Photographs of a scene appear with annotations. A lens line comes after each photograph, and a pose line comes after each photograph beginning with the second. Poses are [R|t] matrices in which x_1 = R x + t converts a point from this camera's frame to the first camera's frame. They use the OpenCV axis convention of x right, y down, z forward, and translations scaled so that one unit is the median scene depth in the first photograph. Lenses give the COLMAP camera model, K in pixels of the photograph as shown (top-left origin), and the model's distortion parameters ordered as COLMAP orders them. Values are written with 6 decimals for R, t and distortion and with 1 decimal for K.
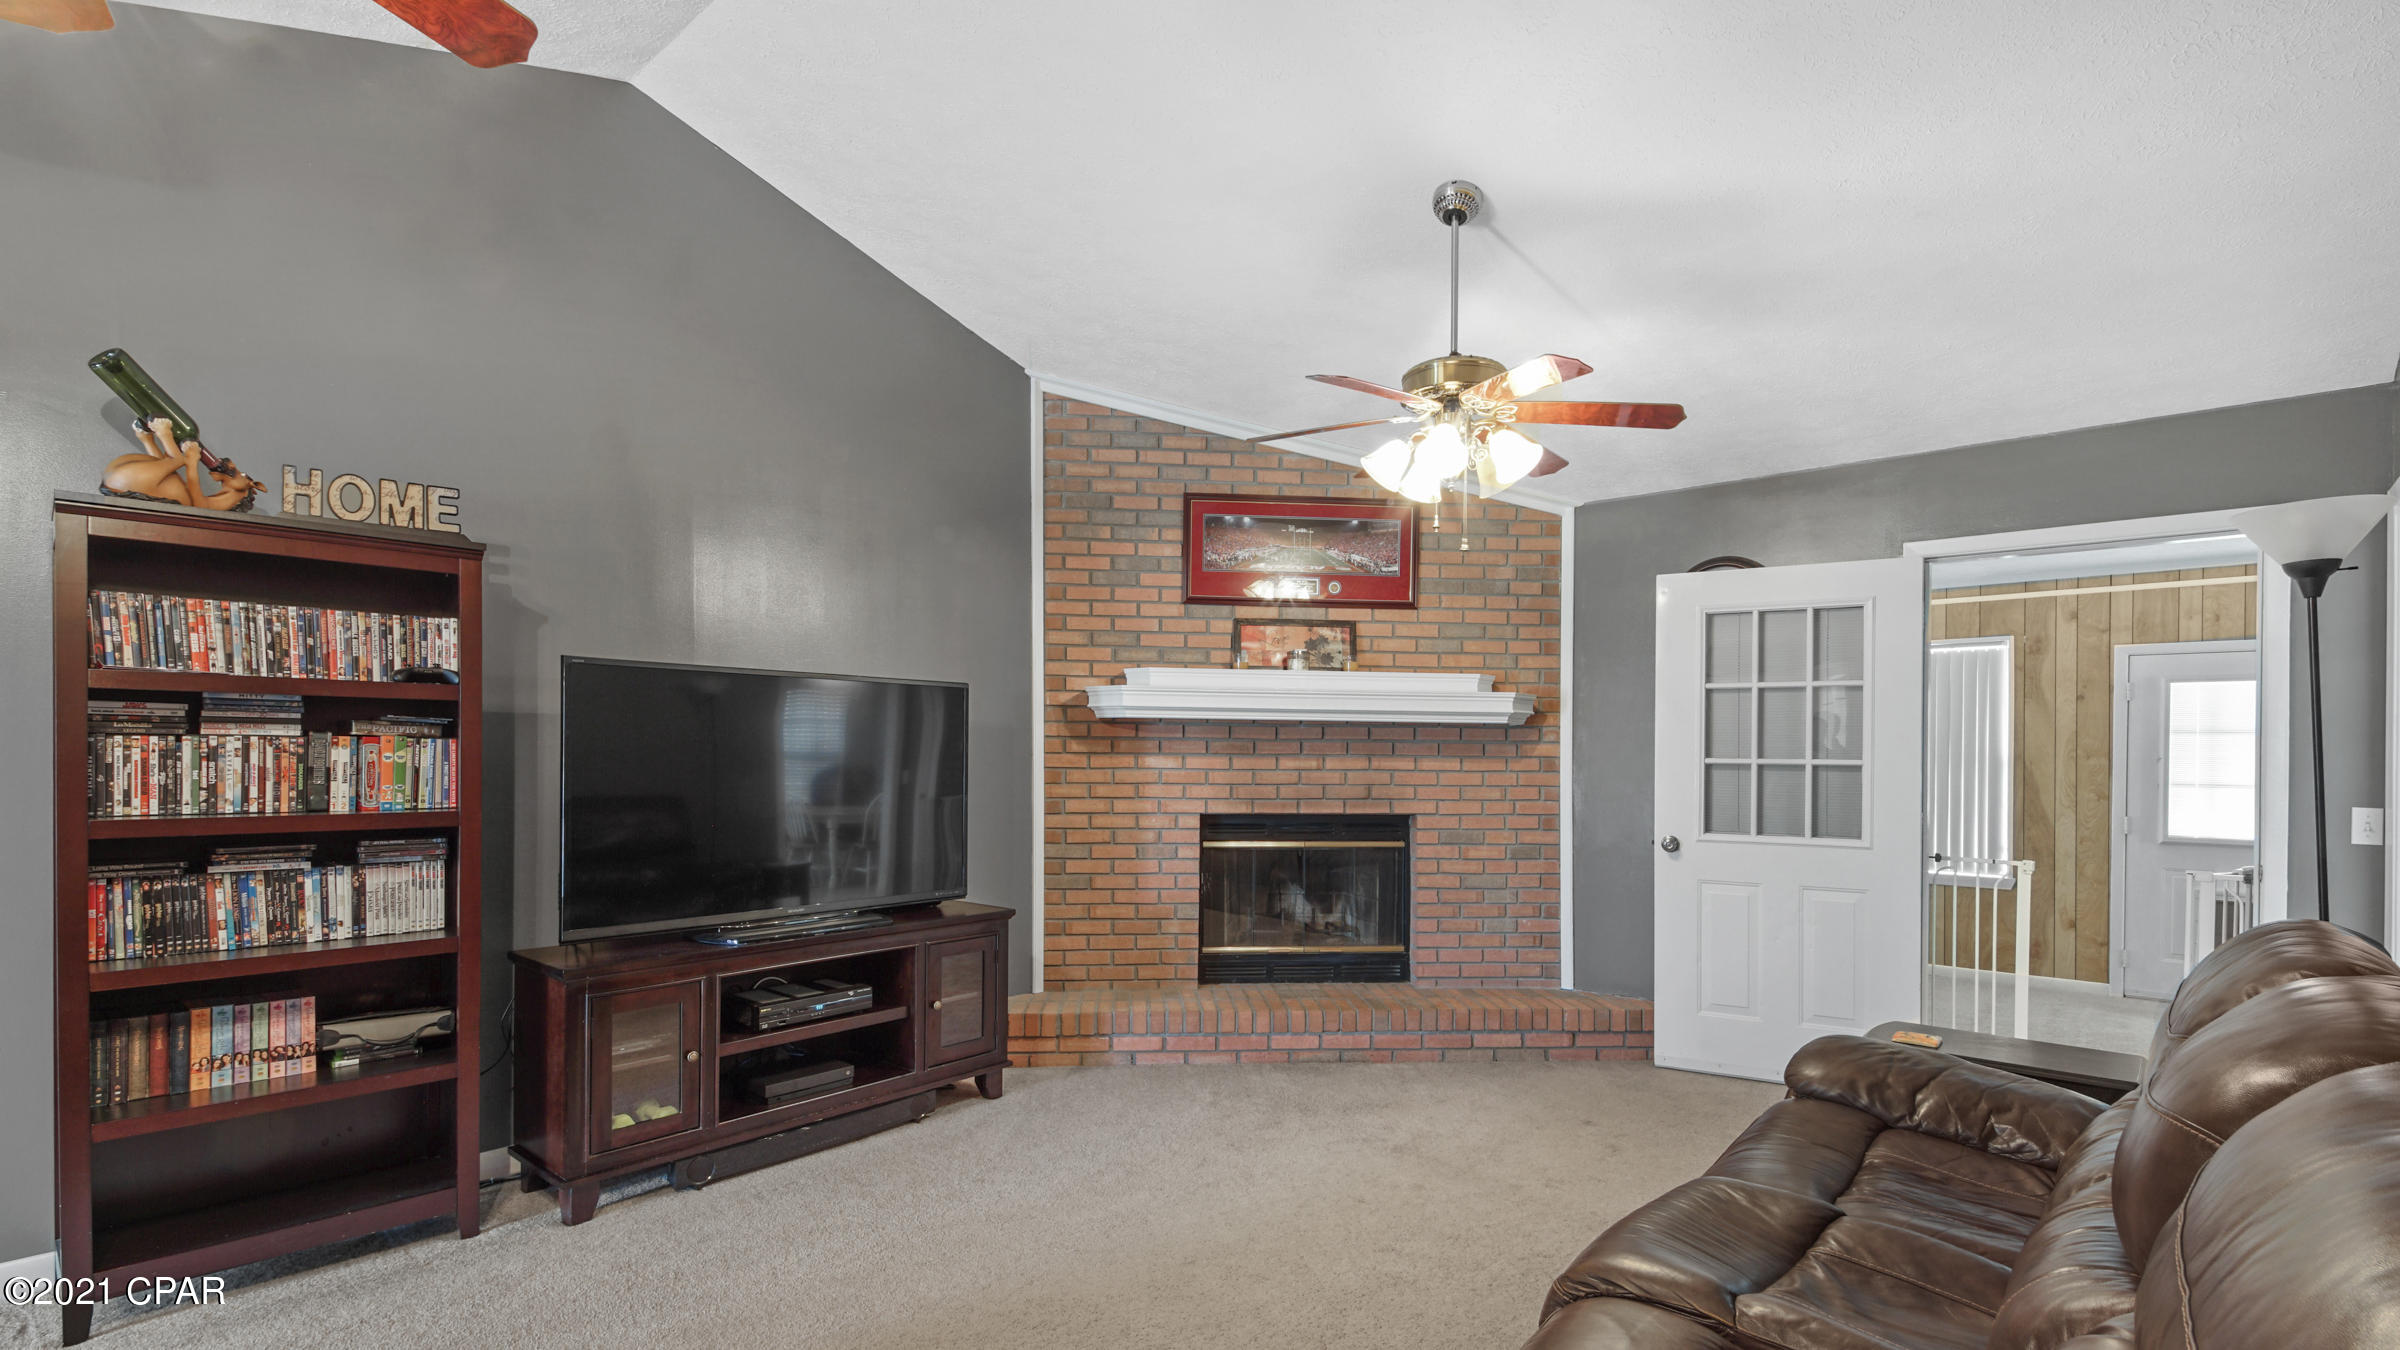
lens RADIAL K [[1064.3, 0, 1212.1], [0, 1064.3, 758.3], [0, 0, 1]] dist [0.016805, -0.012860]
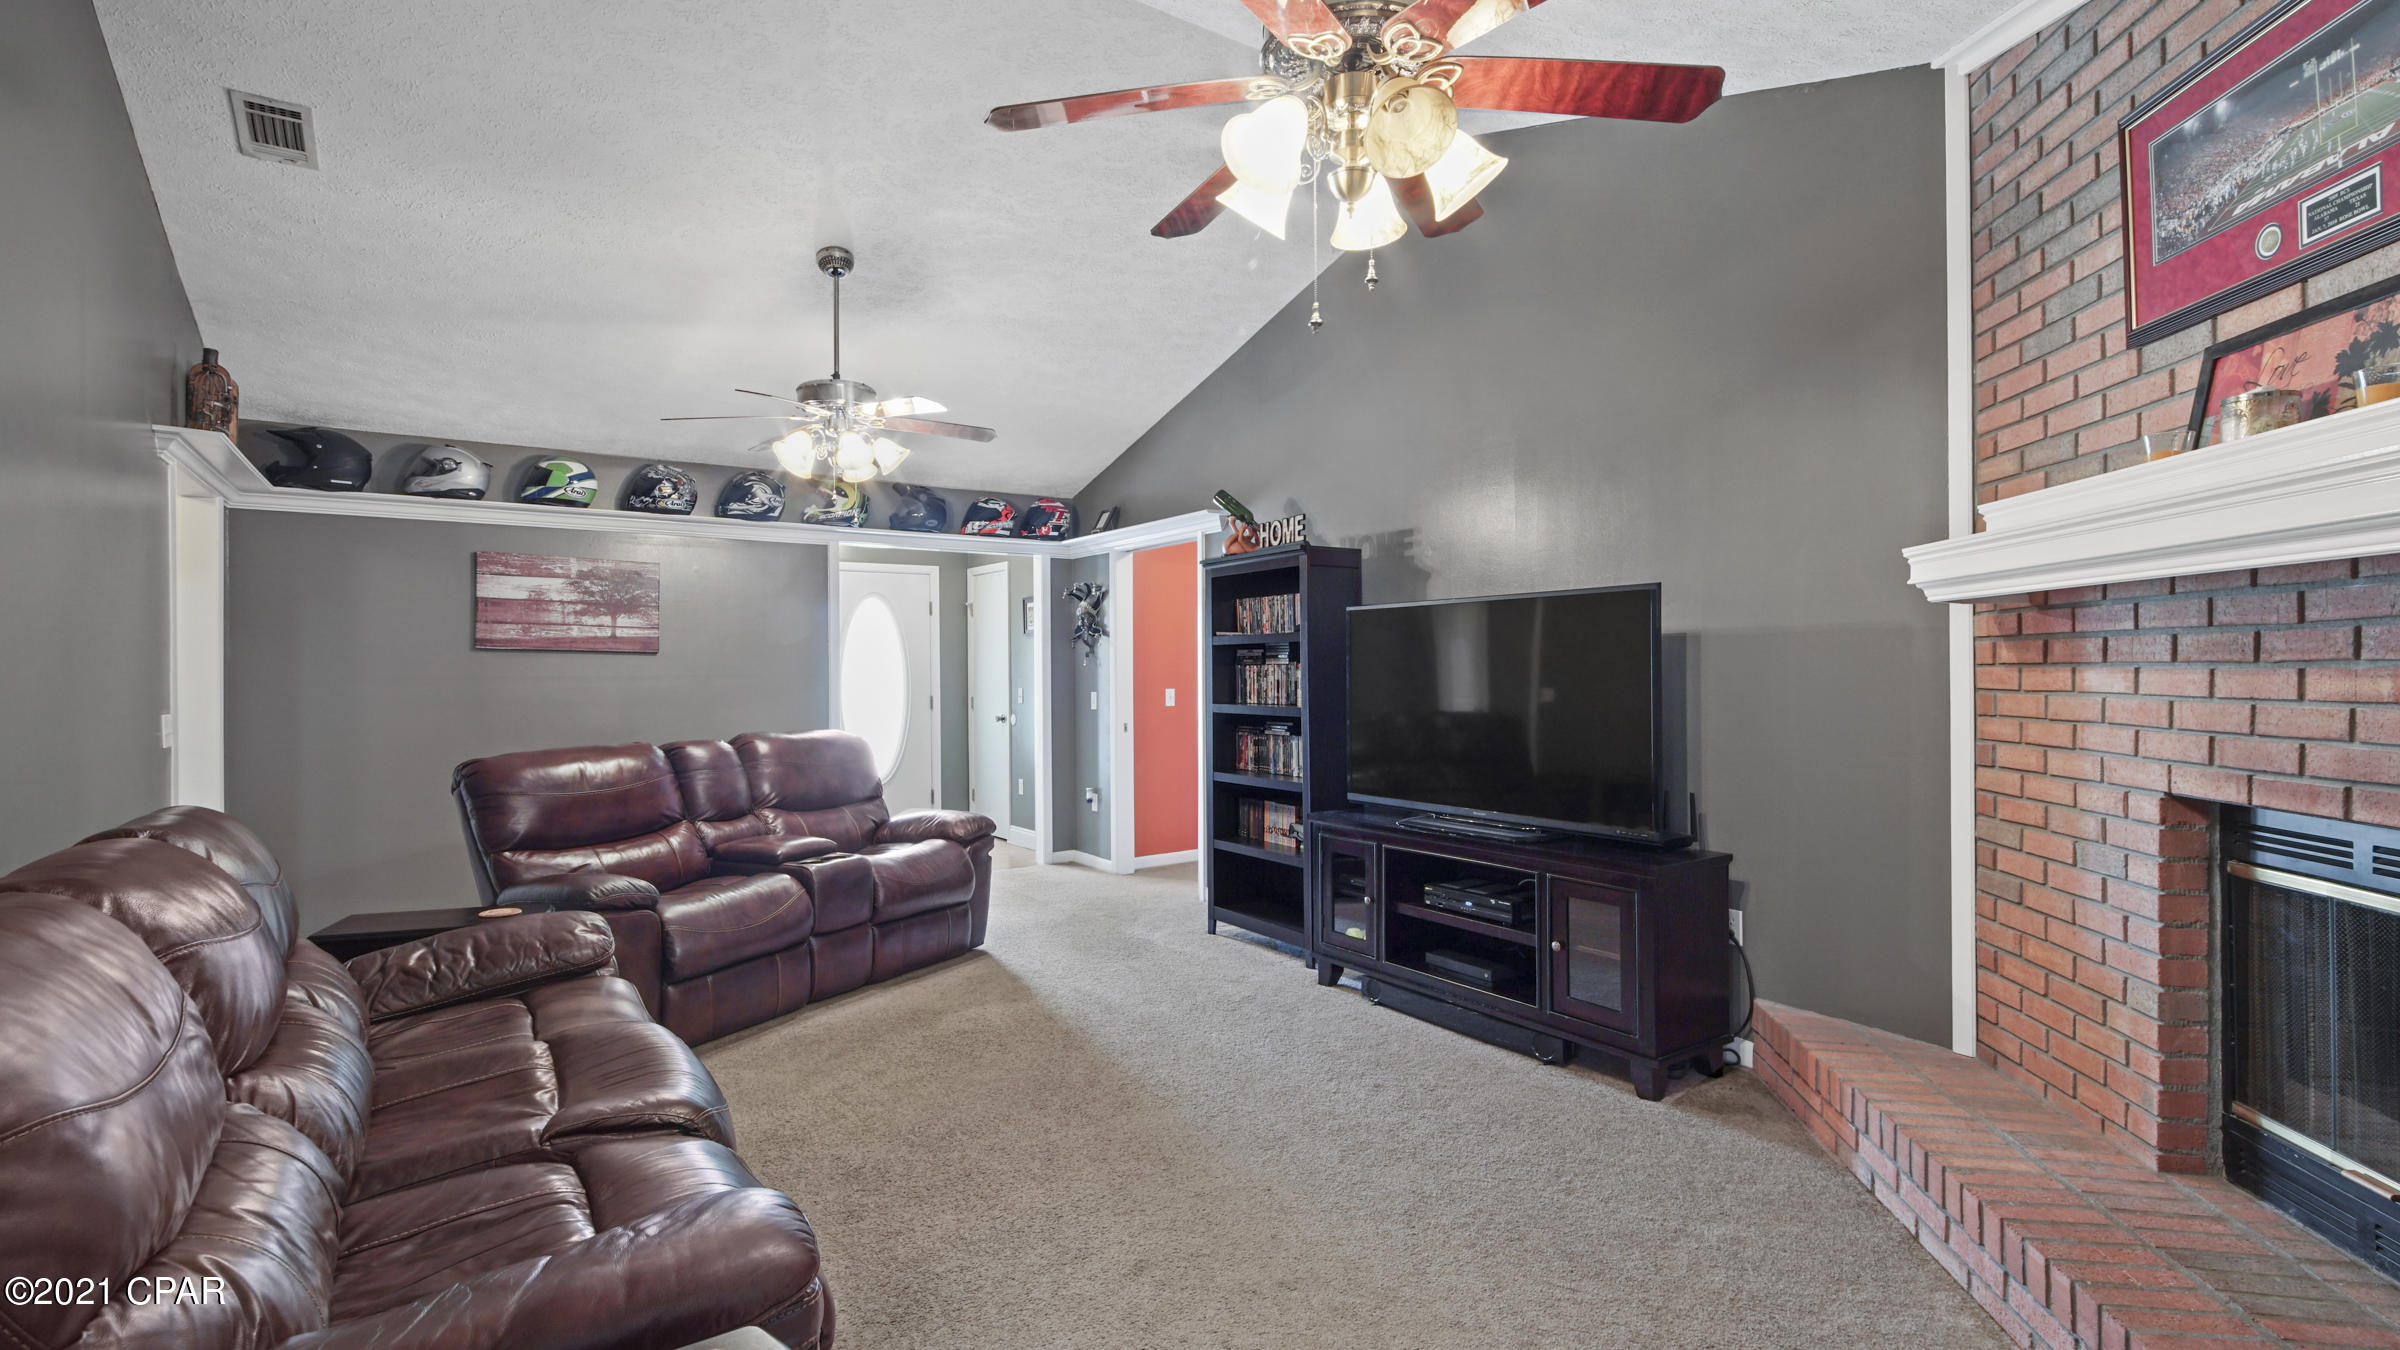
lens RADIAL K [[1065.2, 0, 1079.0], [0, 1065.2, 676.3], [0, 0, 1]] dist [0.002348, 0.000003]
pose [[-0.316816, -0.002353, -0.948484, 0.579098], [0.000250, 0.999997, -0.002564, 0.002759], [0.948487, -0.001050, -0.316814, 0.706571]]
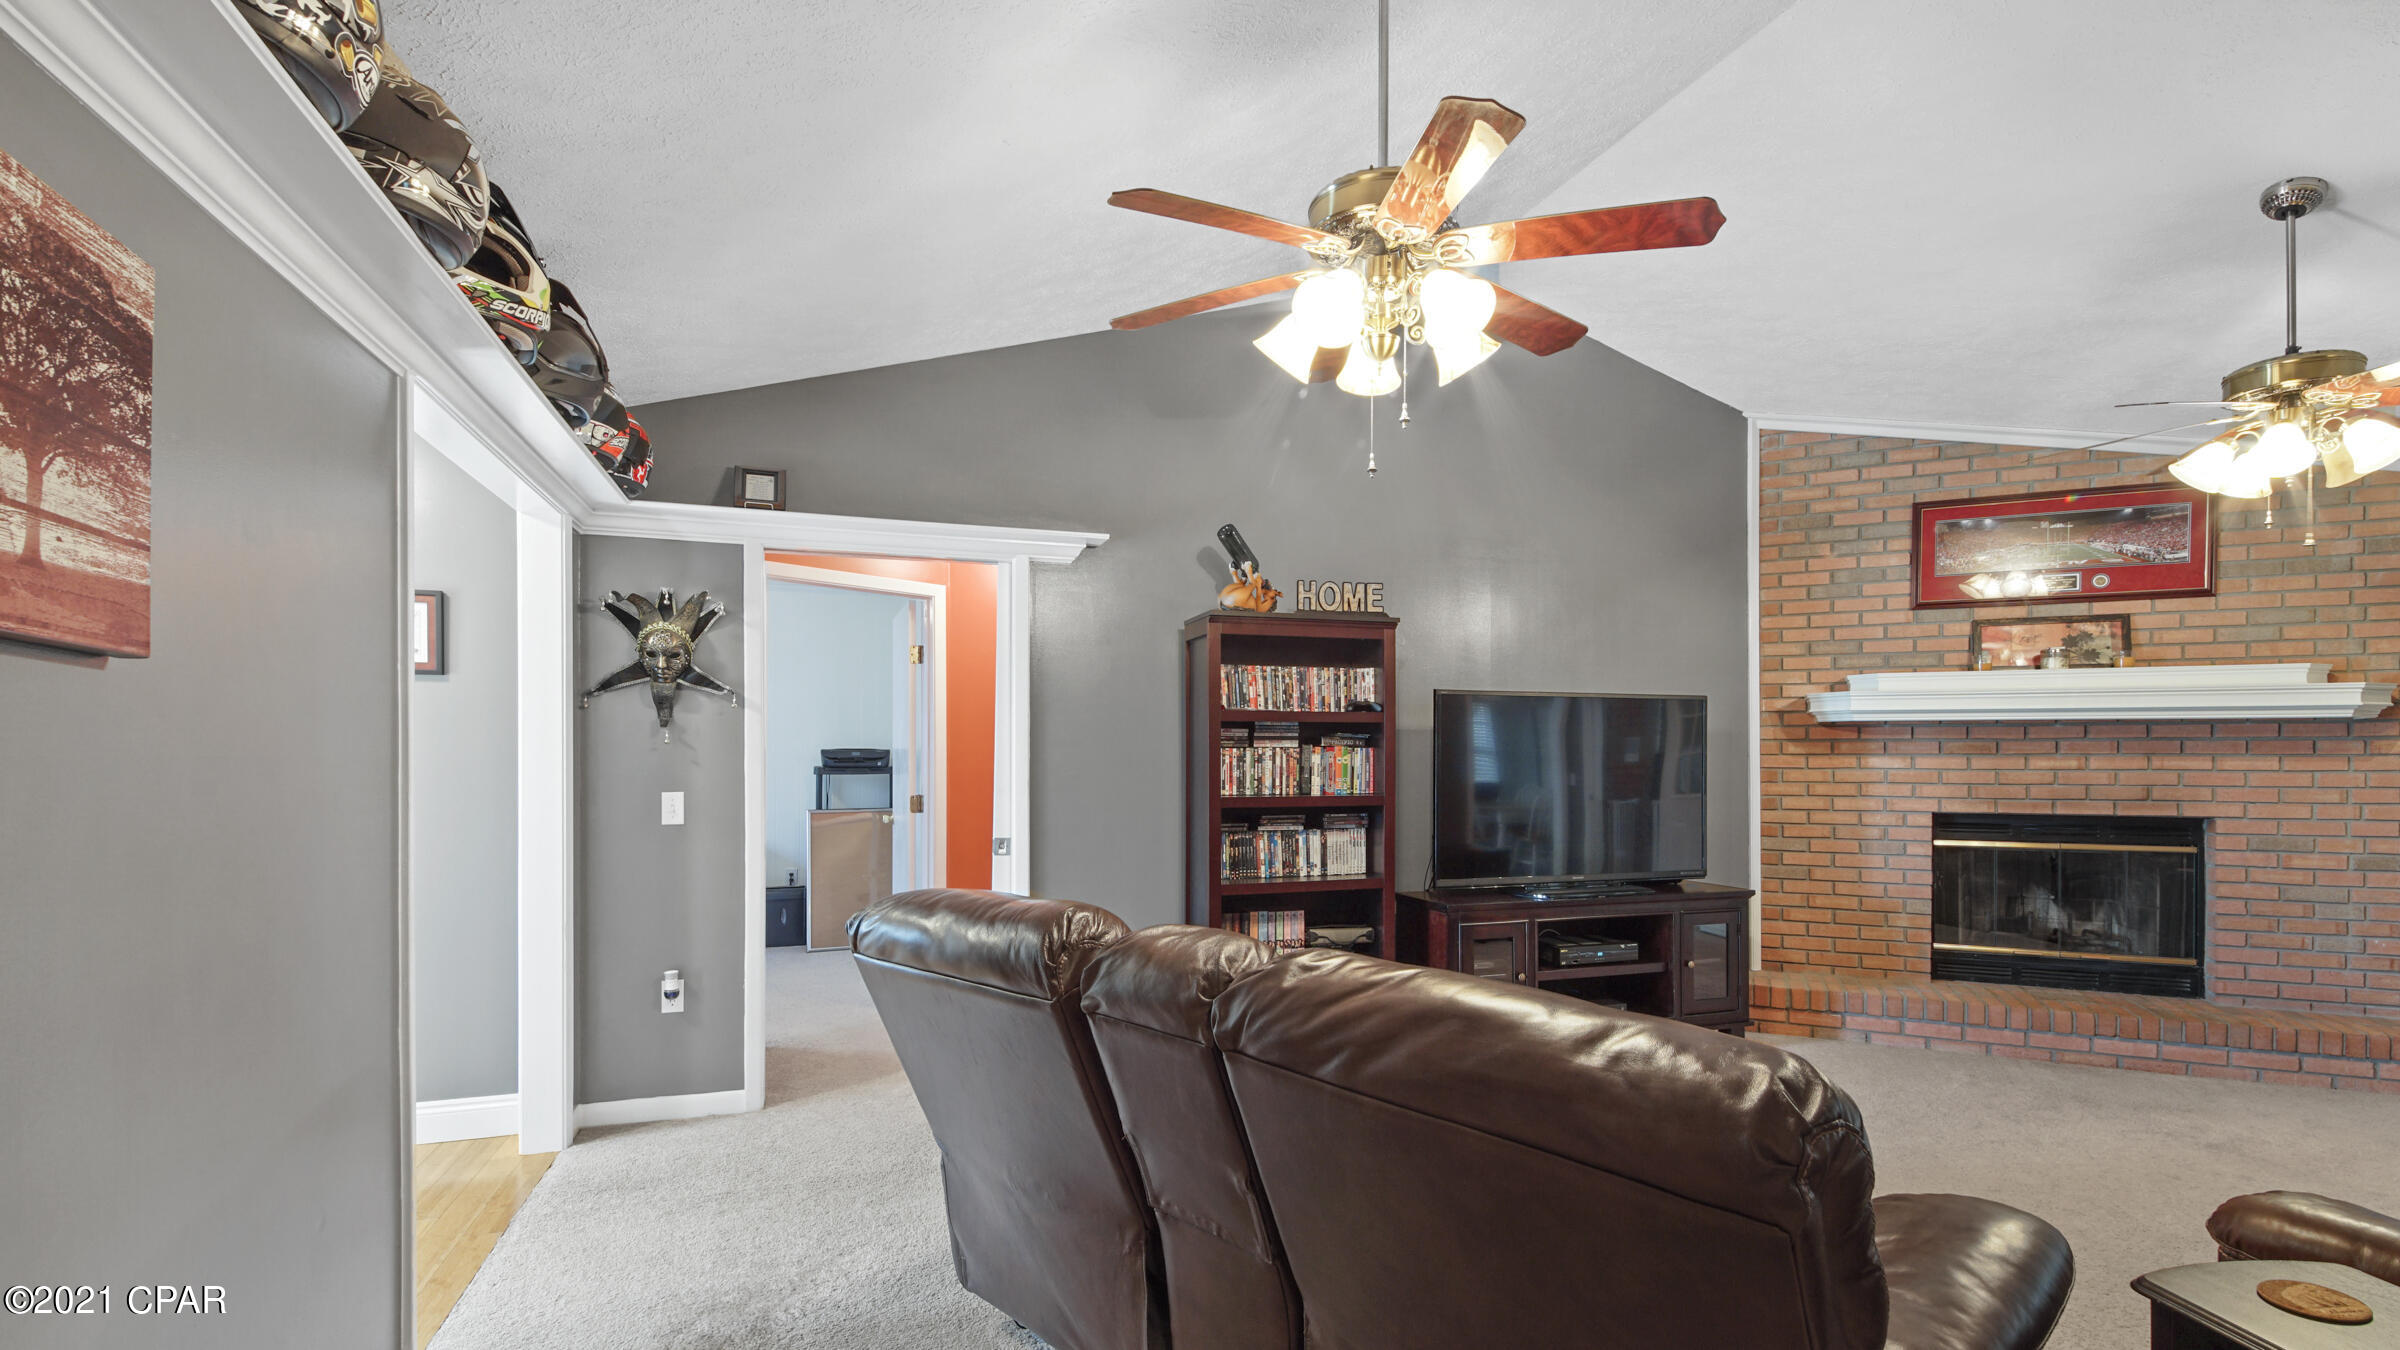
lens RADIAL K [[1064.3, 0, 1182.1], [0, 1064.3, 766.5], [0, 0, 1]] dist [0.016805, -0.012860]
pose [[0.858977, -0.003040, -0.512005, -0.105100], [0.004464, 0.999989, 0.001552, 0.002811], [0.511995, -0.003619, 0.858981, -0.261108]]
